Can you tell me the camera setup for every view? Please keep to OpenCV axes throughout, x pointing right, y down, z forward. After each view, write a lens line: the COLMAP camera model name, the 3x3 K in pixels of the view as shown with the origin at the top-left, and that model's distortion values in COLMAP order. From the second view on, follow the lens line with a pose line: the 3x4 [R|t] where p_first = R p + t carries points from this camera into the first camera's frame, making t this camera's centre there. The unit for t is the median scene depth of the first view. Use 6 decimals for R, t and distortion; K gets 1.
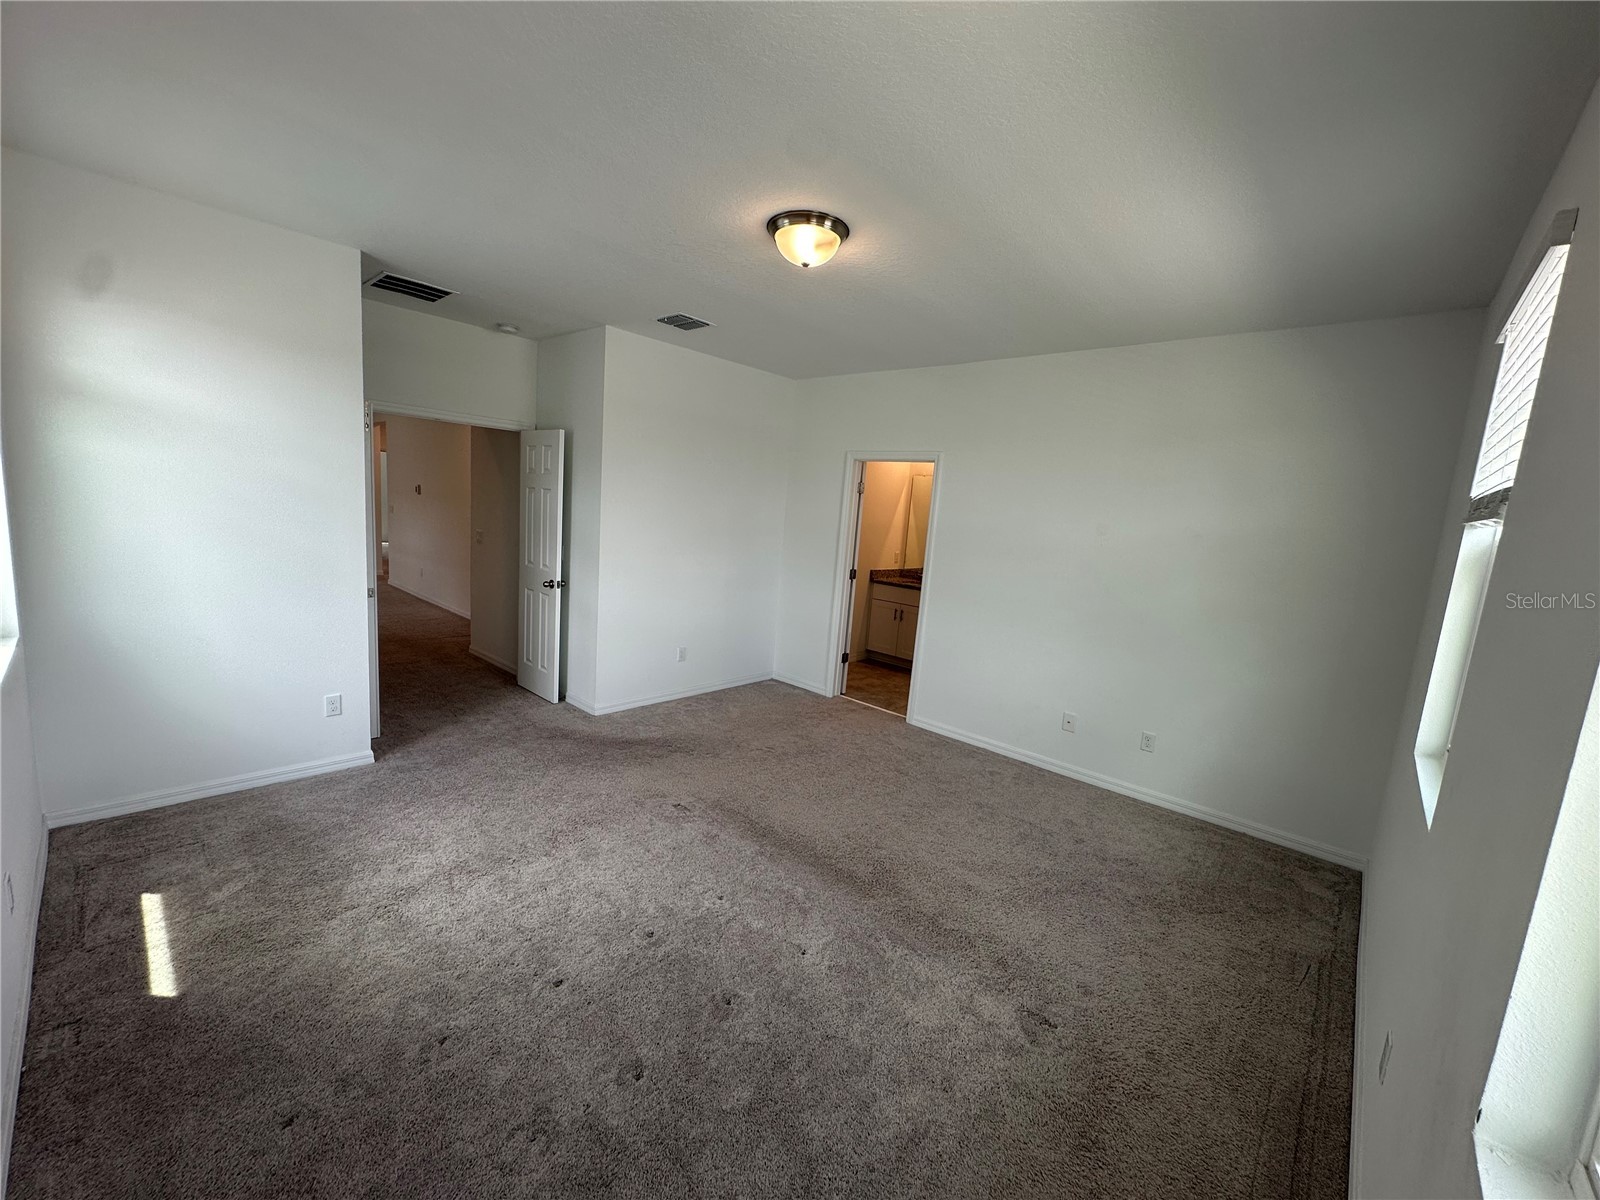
lens RADIAL K [[638.6, 0, 798.2], [0, 638.6, 599.0], [0, 0, 1]] dist [-0.001190, -0.000054]
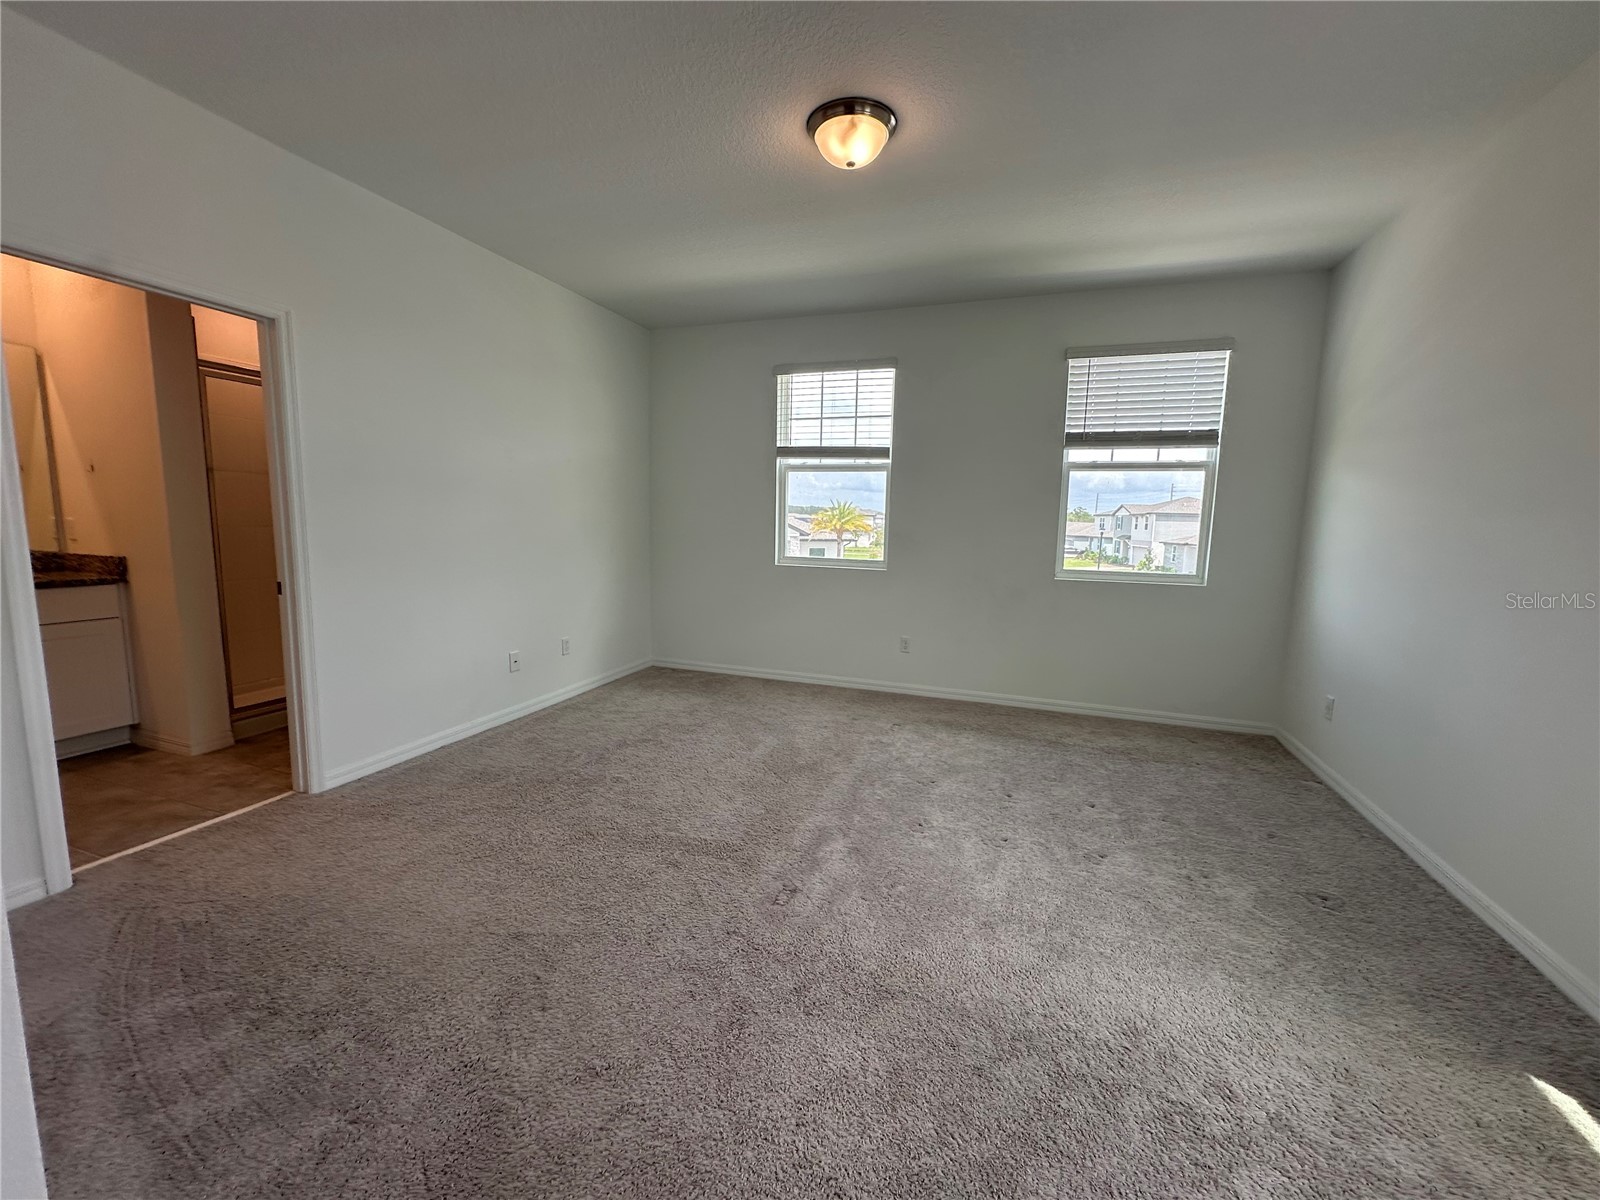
lens RADIAL K [[638.6, 0, 798.2], [0, 638.6, 599.0], [0, 0, 1]] dist [-0.001190, -0.000054]
pose [[-0.366920, -0.204710, 0.907449, -0.532828], [0.087495, 0.963568, 0.252748, -0.092236], [-0.926129, 0.172135, -0.335641, 0.858978]]
